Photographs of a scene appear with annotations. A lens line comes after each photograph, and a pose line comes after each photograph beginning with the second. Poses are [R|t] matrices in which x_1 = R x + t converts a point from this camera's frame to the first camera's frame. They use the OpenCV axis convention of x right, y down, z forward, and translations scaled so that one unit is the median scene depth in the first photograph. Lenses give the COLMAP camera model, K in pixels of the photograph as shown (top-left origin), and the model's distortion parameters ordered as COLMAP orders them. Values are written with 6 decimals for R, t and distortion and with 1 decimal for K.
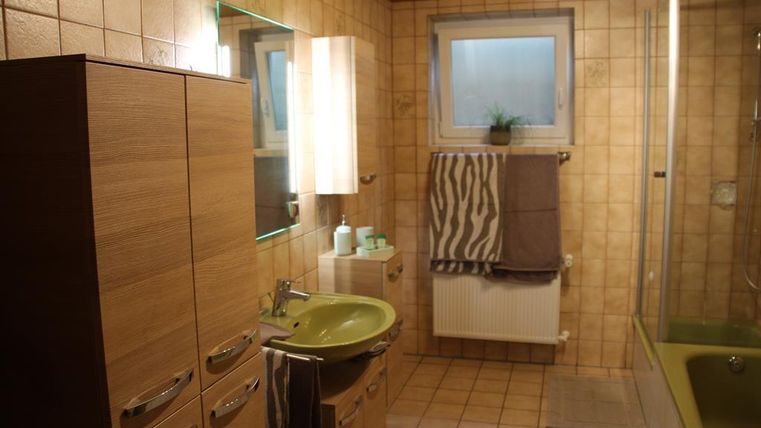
lens RADIAL K [[677.0, 0, 380.5], [0, 677.0, 214.0], [0, 0, 1]] dist [-0.138911, 0.134359]
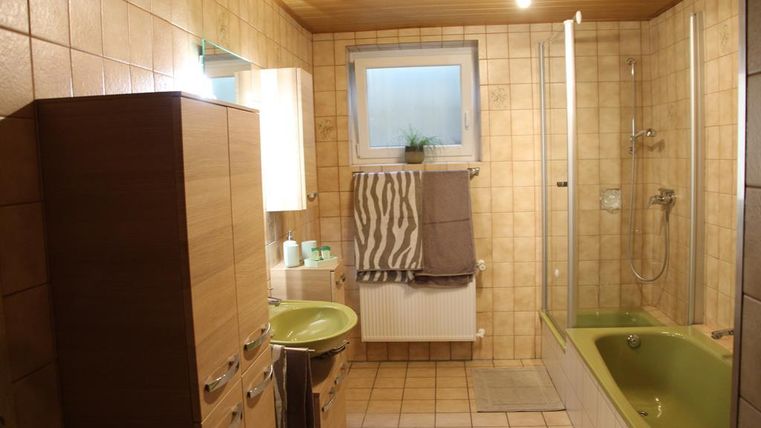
lens RADIAL K [[677.0, 0, 380.5], [0, 677.0, 214.0], [0, 0, 1]] dist [-0.138911, 0.134359]
pose [[0.983008, -0.037156, 0.179761, -0.085150], [0.043168, 0.998628, -0.029651, 0.011079], [-0.178412, 0.036907, 0.983263, -0.078263]]
